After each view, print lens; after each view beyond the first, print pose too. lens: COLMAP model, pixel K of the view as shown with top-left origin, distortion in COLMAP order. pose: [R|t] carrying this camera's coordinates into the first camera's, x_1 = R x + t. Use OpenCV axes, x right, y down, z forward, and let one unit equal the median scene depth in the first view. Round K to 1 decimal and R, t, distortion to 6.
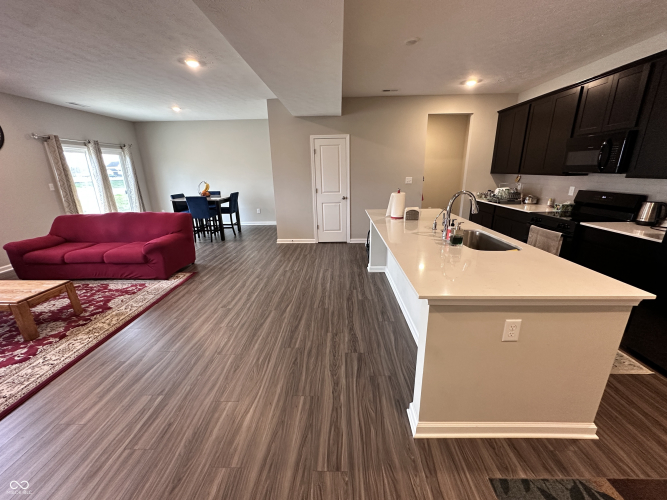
lens RADIAL K [[266.3, 0, 334.2], [0, 266.3, 250.5], [0, 0, 1]] dist [-0.003461, -0.000044]
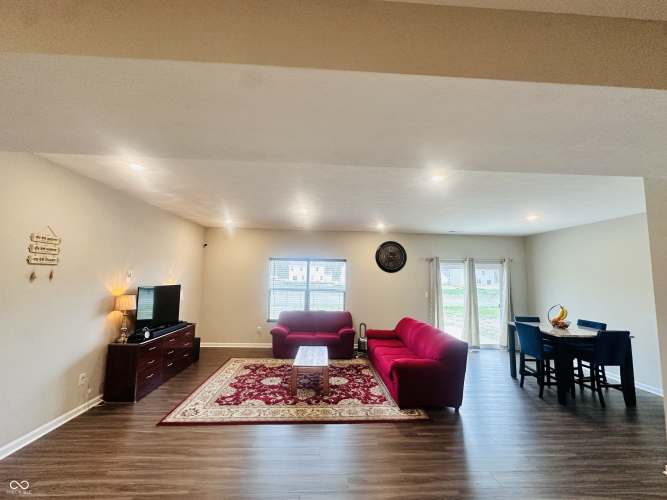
lens RADIAL K [[266.3, 0, 334.1], [0, 266.3, 251.5], [0, 0, 1]] dist [-0.003461, -0.000044]
pose [[0.072039, -0.077785, -0.994364, 0.282511], [-0.311470, 0.945342, -0.096516, -0.239424], [0.947521, 0.316667, 0.043874, 0.623200]]
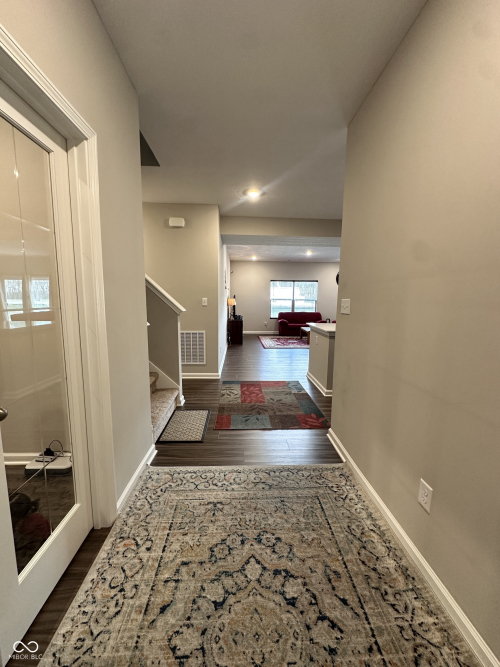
lens RADIAL K [[266.3, 0, 250.3], [0, 266.3, 334.5], [0, 0, 1]] dist [-0.003461, -0.000044]
pose [[0.066174, 0.144324, -0.987315, 1.368199], [-0.302066, 0.945952, 0.118032, 0.042174], [0.950987, 0.290424, 0.106193, -0.027527]]
